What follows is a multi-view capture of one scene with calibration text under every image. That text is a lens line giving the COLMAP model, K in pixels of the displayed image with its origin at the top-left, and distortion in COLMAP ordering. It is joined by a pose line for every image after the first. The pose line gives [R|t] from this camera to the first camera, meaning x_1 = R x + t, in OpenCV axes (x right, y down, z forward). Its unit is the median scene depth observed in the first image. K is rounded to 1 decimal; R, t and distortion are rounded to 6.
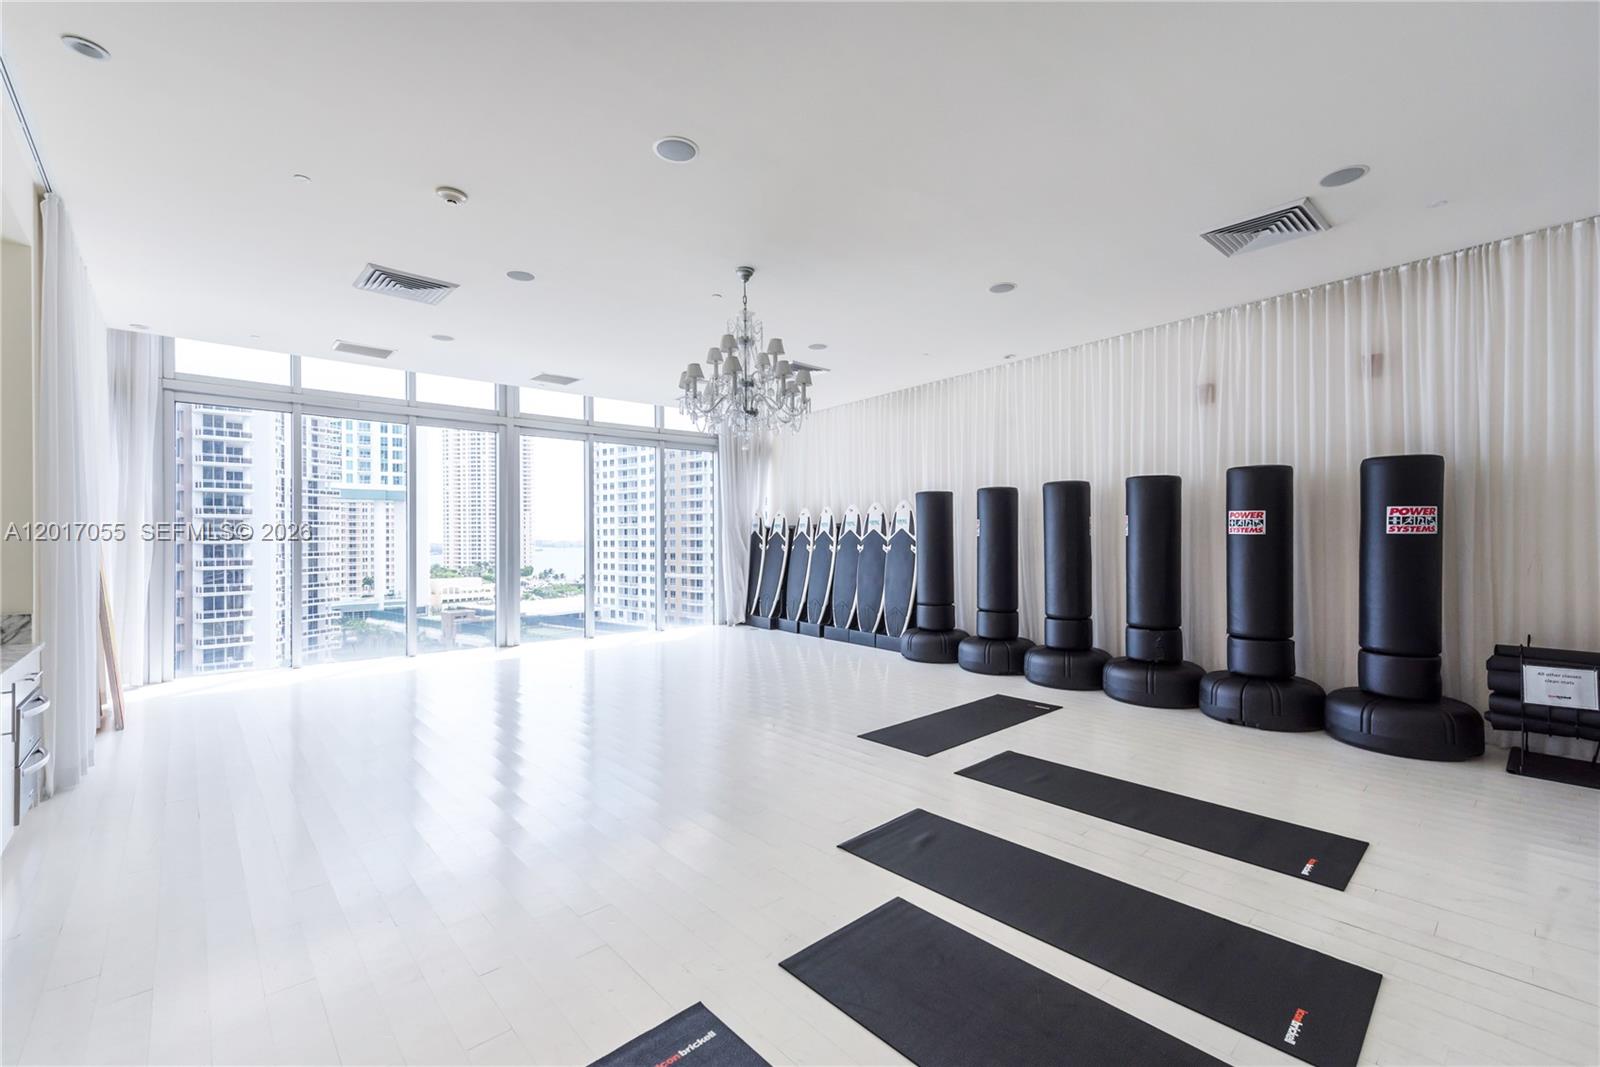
lens RADIAL K [[671.6, 0, 831.5], [0, 671.6, 532.3], [0, 0, 1]] dist [0.013529, -0.000480]
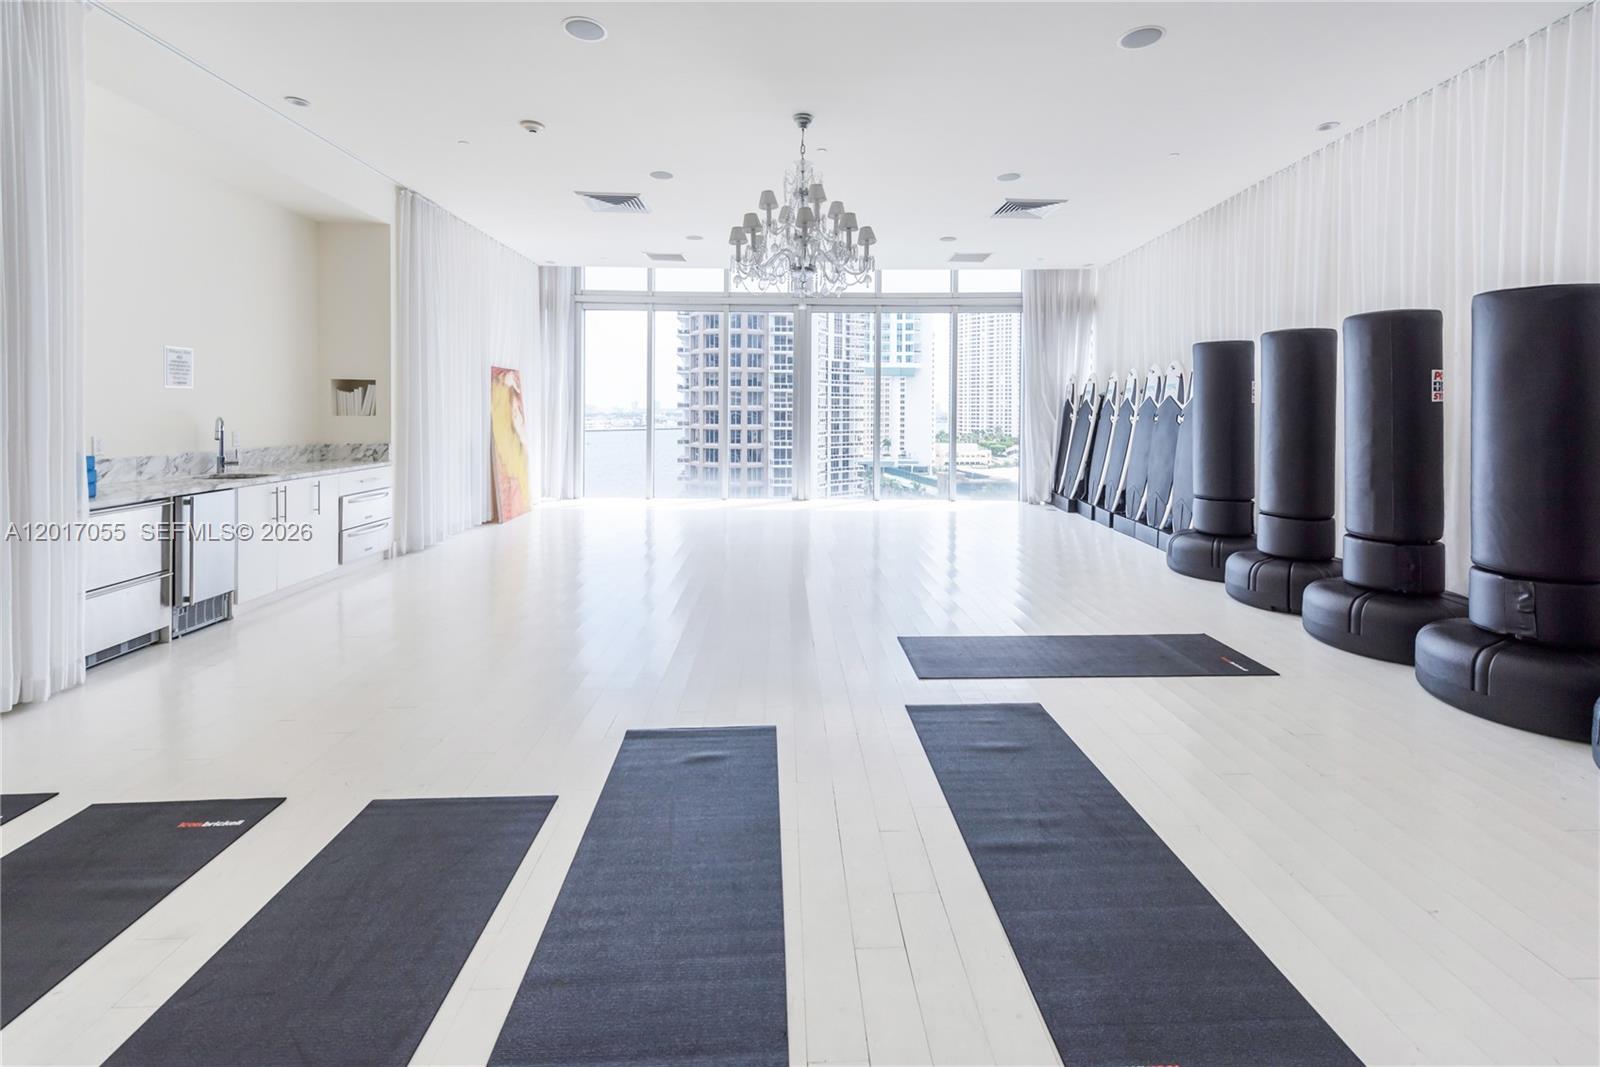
lens RADIAL K [[671.6, 0, 821.0], [0, 671.6, 411.3], [0, 0, 1]] dist [0.013529, -0.000480]
pose [[0.760439, 0.011015, -0.649316, 0.223027], [-0.003401, 0.999910, 0.012979, 0.004459], [0.649400, -0.007661, 0.760408, 0.130395]]
